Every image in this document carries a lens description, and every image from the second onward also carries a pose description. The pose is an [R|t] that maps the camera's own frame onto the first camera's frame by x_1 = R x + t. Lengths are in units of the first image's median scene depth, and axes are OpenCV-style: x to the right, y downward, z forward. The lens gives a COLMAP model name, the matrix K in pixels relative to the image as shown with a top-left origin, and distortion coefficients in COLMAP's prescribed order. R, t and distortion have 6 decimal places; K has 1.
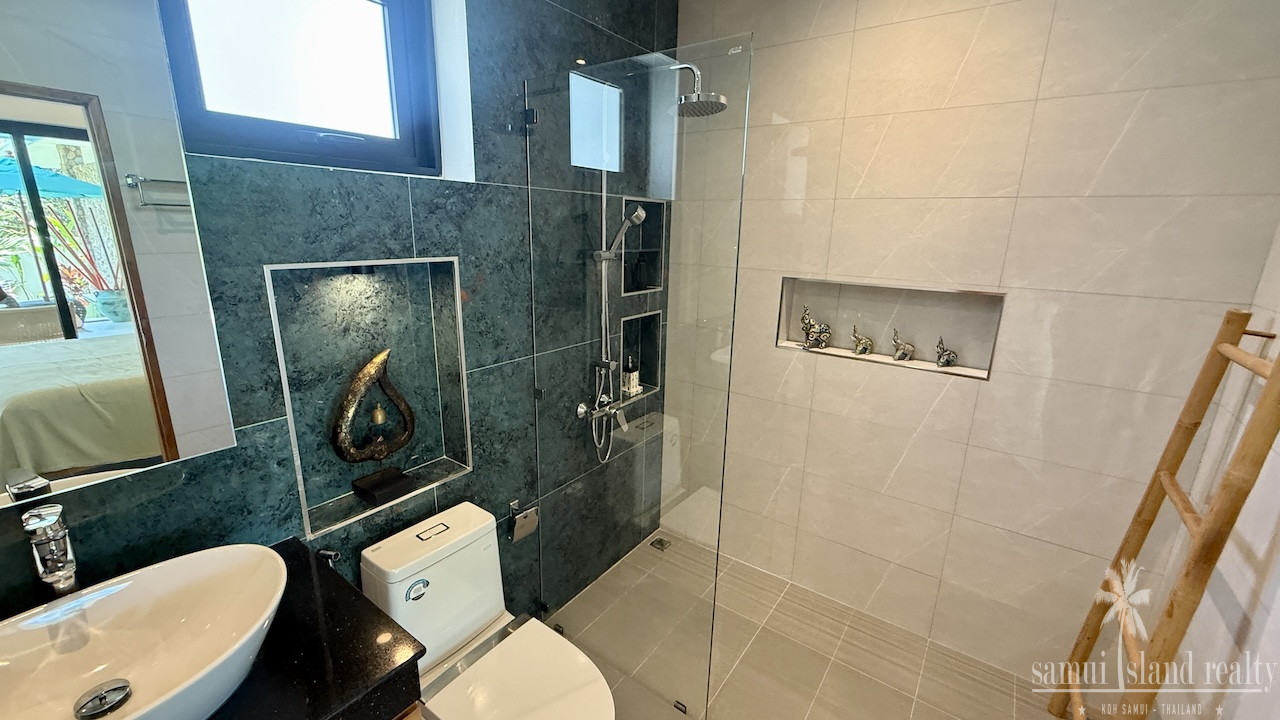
lens RADIAL K [[511.3, 0, 636.8], [0, 511.3, 359.1], [0, 0, 1]] dist [-0.000901, 0.000774]
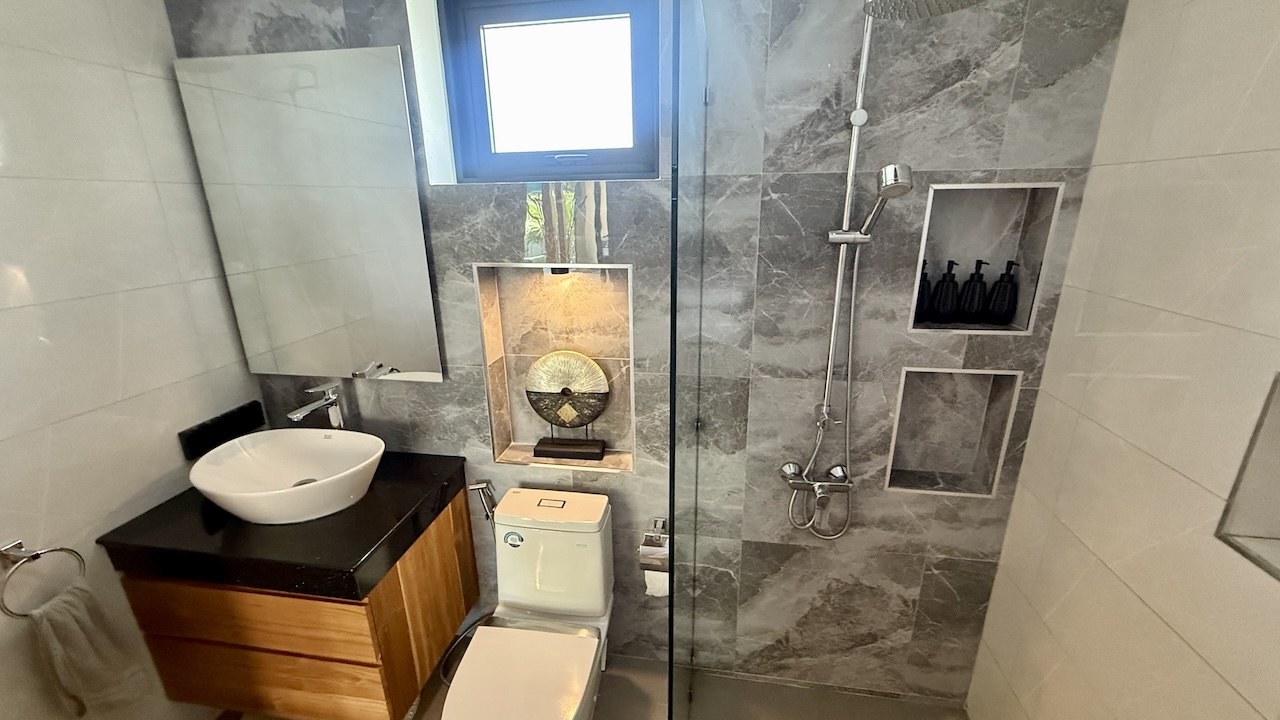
lens RADIAL K [[511.3, 0, 636.8], [0, 511.3, 359.1], [0, 0, 1]] dist [-0.000901, 0.000774]
pose [[0.479303, 0.241945, -0.843642, 0.612446], [-0.209746, 0.964975, 0.157577, -0.204123], [0.852218, 0.101424, 0.513262, 0.580191]]
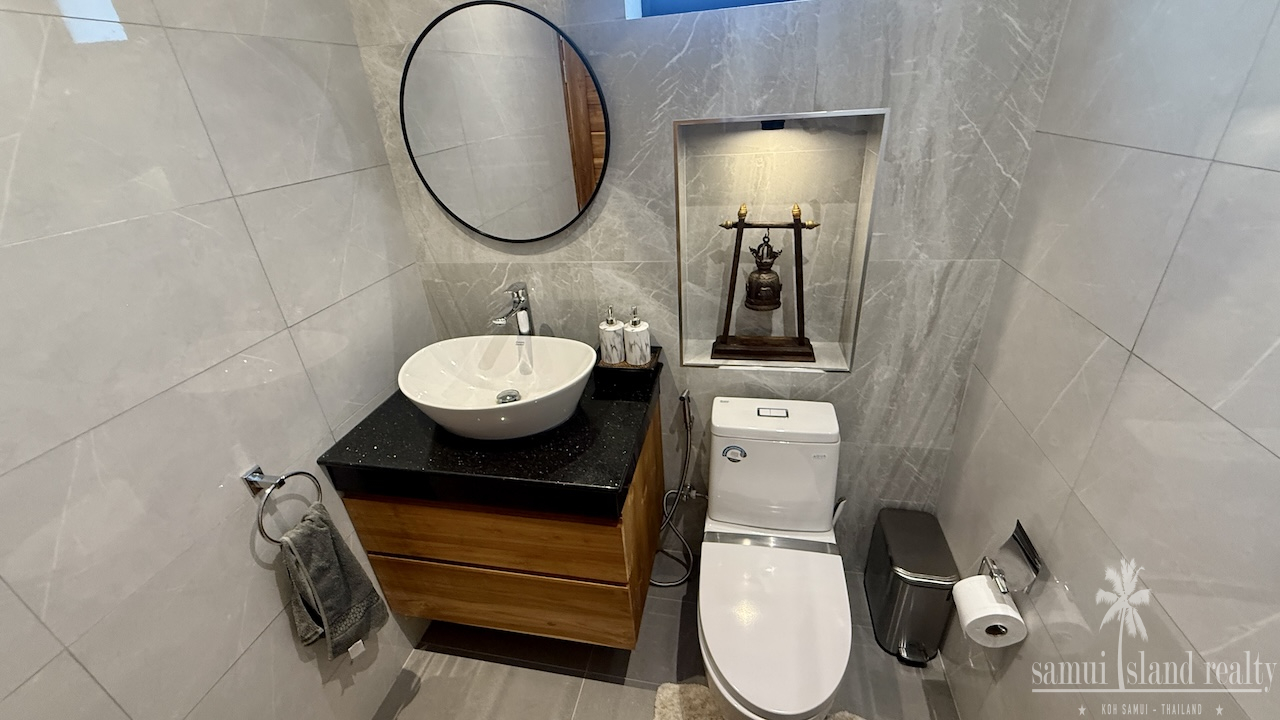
lens RADIAL K [[511.3, 0, 636.8], [0, 511.3, 359.1], [0, 0, 1]] dist [-0.000901, 0.000774]
pose [[0.406827, 0.373407, -0.833702, 0.291300], [-0.149546, 0.927552, 0.342467, -0.058526], [0.901181, -0.014648, 0.433194, 0.363519]]
